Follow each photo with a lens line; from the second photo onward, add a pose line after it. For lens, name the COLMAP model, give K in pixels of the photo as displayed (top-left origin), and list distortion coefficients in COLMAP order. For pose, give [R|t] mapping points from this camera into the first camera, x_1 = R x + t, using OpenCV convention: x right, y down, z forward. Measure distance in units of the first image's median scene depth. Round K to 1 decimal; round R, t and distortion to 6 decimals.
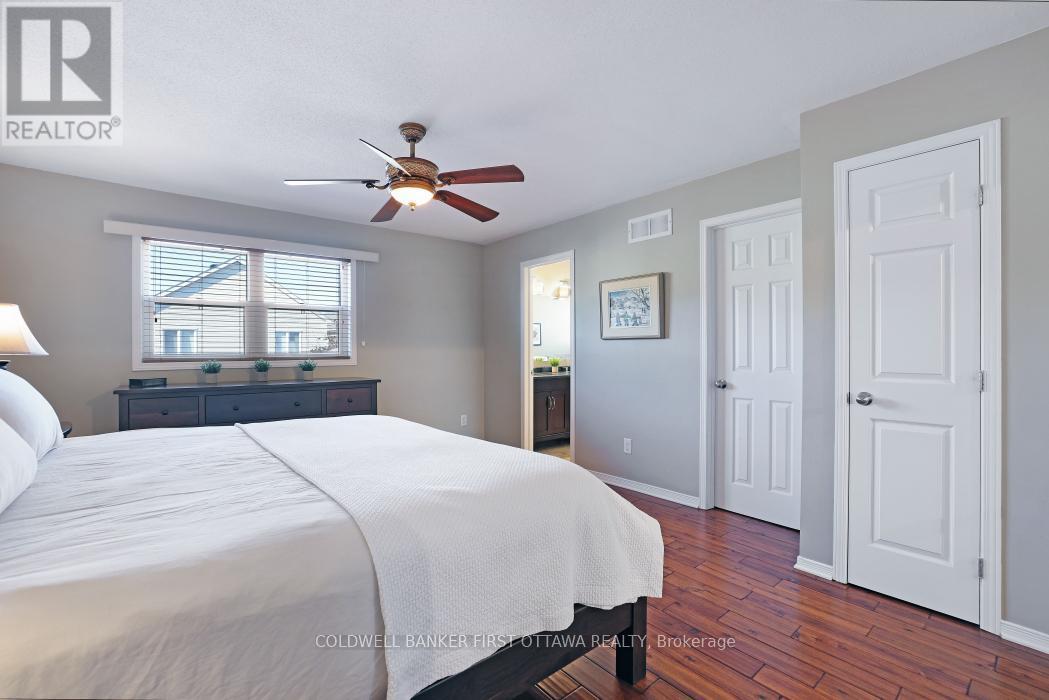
lens RADIAL K [[451.0, 0, 518.5], [0, 451.0, 353.2], [0, 0, 1]] dist [-0.012925, 0.000469]
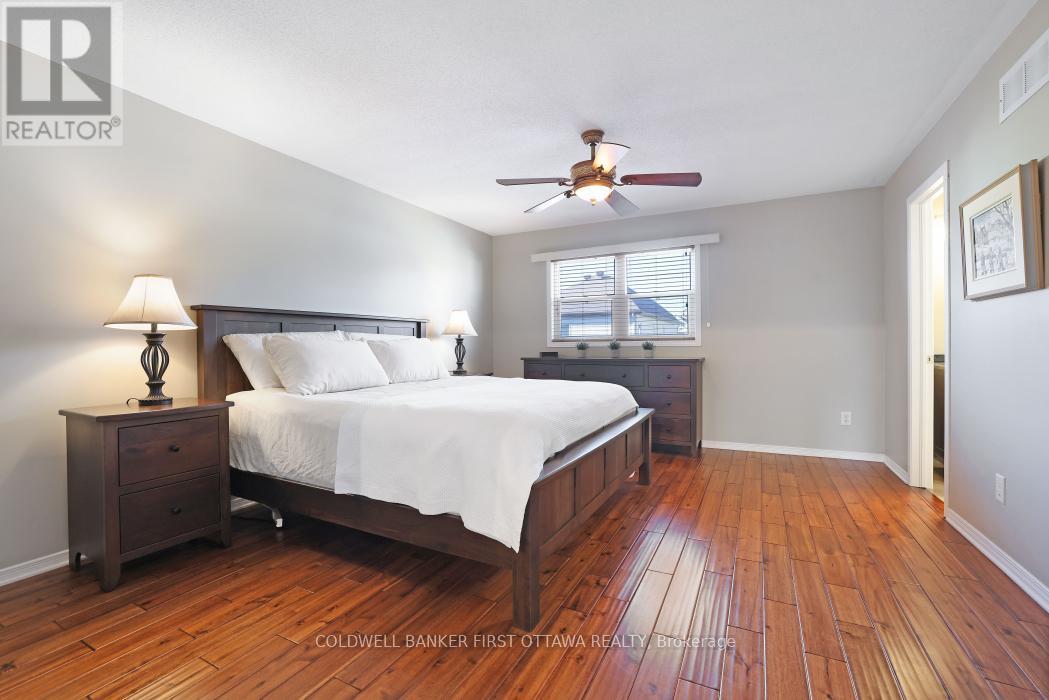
lens RADIAL K [[451.0, 0, 518.5], [0, 451.0, 353.2], [0, 0, 1]] dist [-0.012925, 0.000469]
pose [[0.409310, 0.017067, -0.912236, 0.510317], [-0.000225, 0.999827, 0.018605, 0.029729], [0.912395, -0.007410, 0.409243, 0.234519]]
